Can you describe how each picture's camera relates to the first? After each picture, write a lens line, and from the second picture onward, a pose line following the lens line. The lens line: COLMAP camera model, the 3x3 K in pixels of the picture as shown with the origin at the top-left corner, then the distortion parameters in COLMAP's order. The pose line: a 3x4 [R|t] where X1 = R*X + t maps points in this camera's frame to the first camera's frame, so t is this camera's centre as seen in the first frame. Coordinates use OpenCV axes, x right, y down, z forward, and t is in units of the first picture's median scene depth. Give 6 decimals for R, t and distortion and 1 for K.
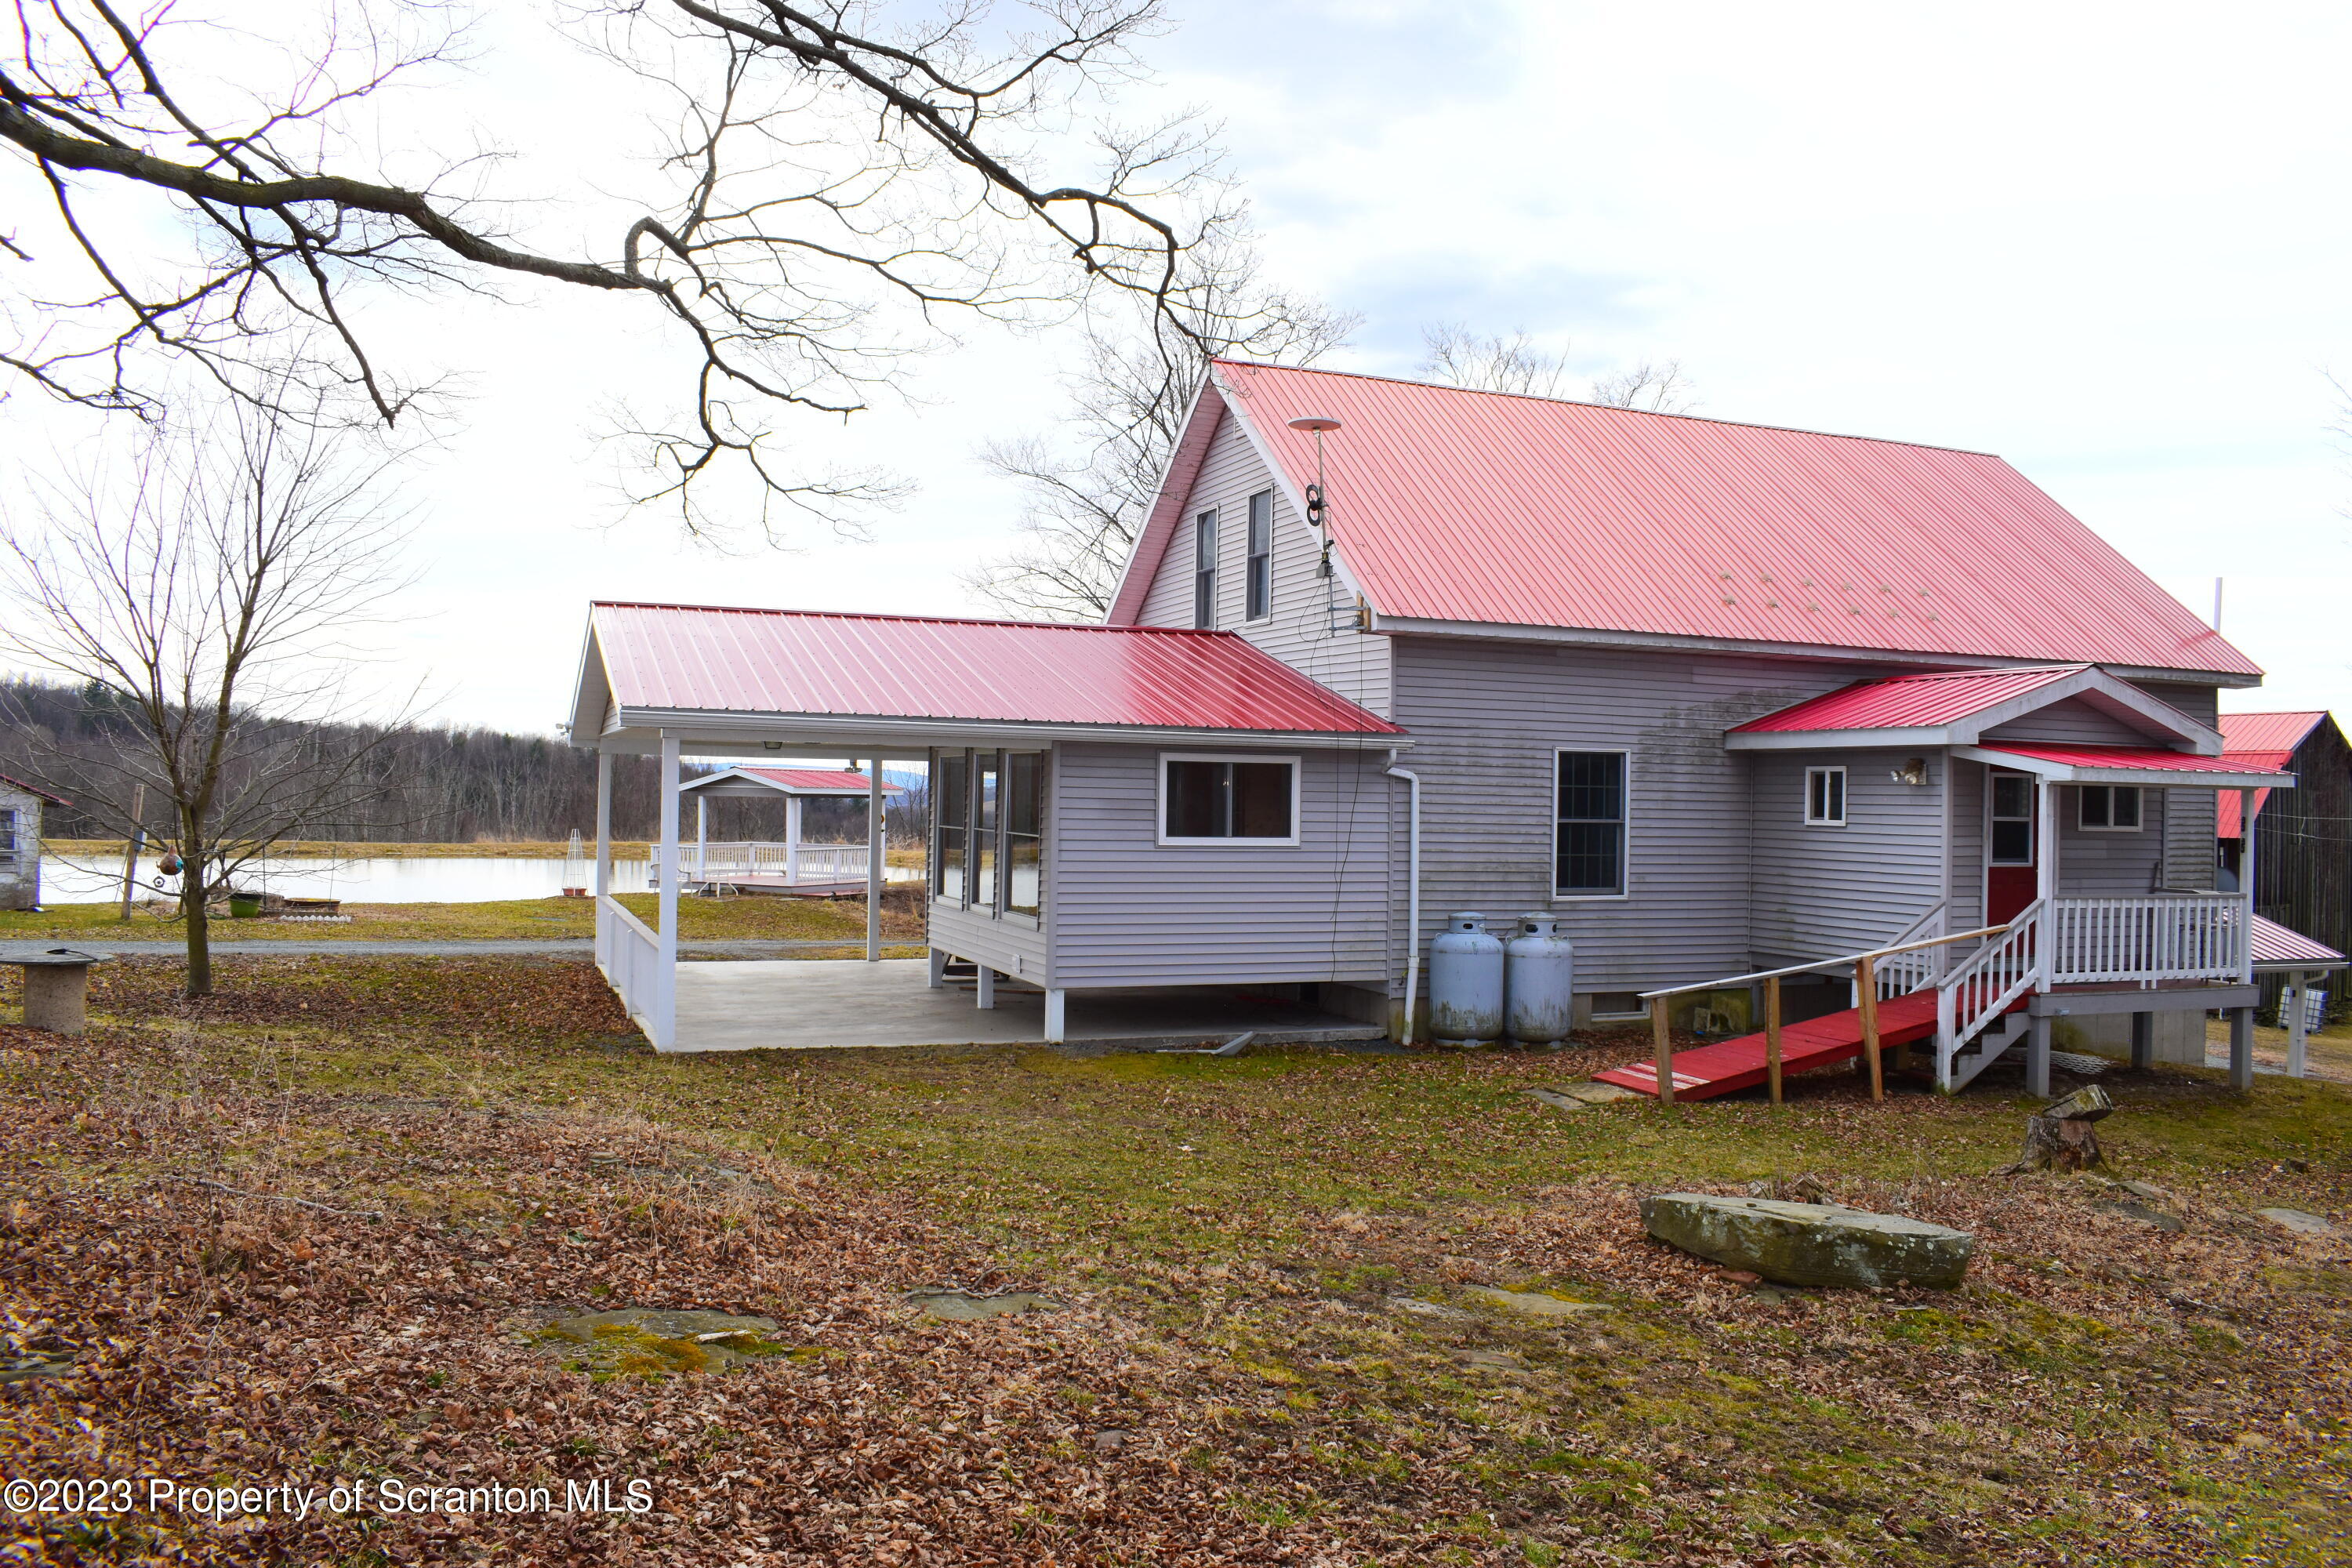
lens RADIAL K [[1855.1, 0, 1170.8], [0, 1855.1, 777.3], [0, 0, 1]] dist [-0.104253, 0.023750]
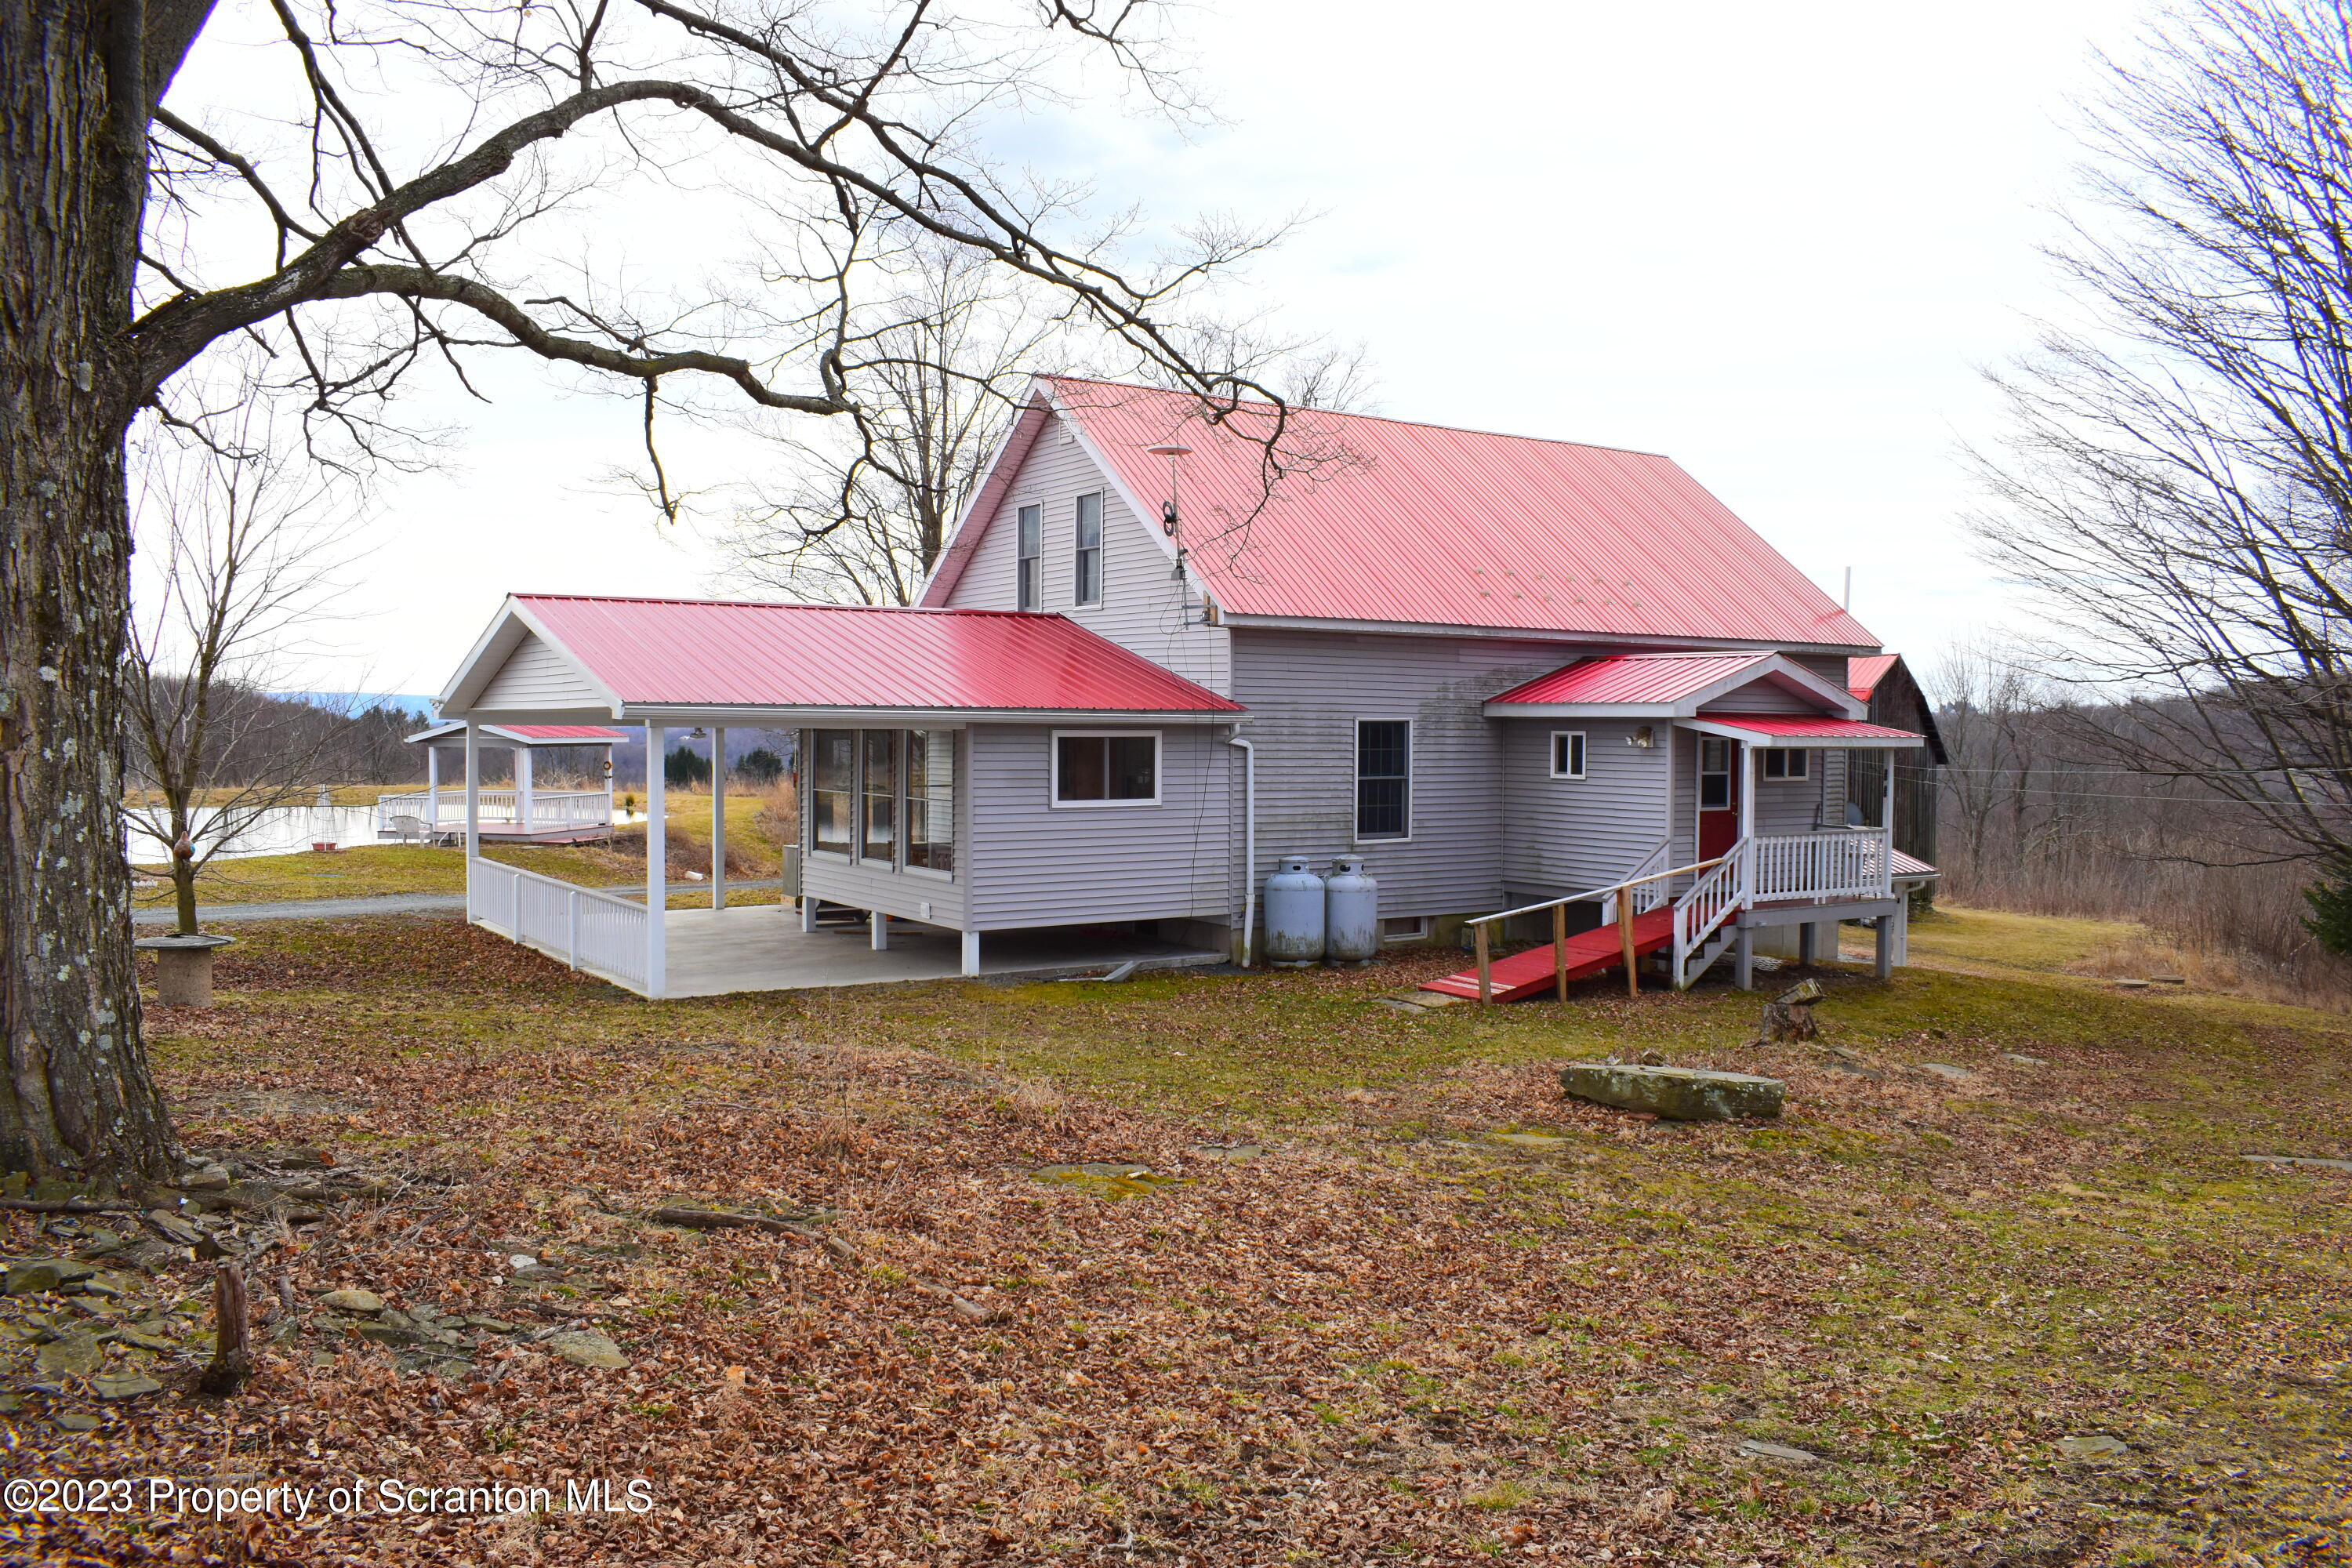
lens RADIAL K [[1855.1, 0, 1178.7], [0, 1855.1, 785.5], [0, 0, 1]] dist [-0.104253, 0.023750]
pose [[0.976587, -0.018936, 0.214290, -0.179898], [0.008919, 0.998826, 0.047615, -0.033260], [-0.214940, -0.044589, 0.975609, -0.175516]]
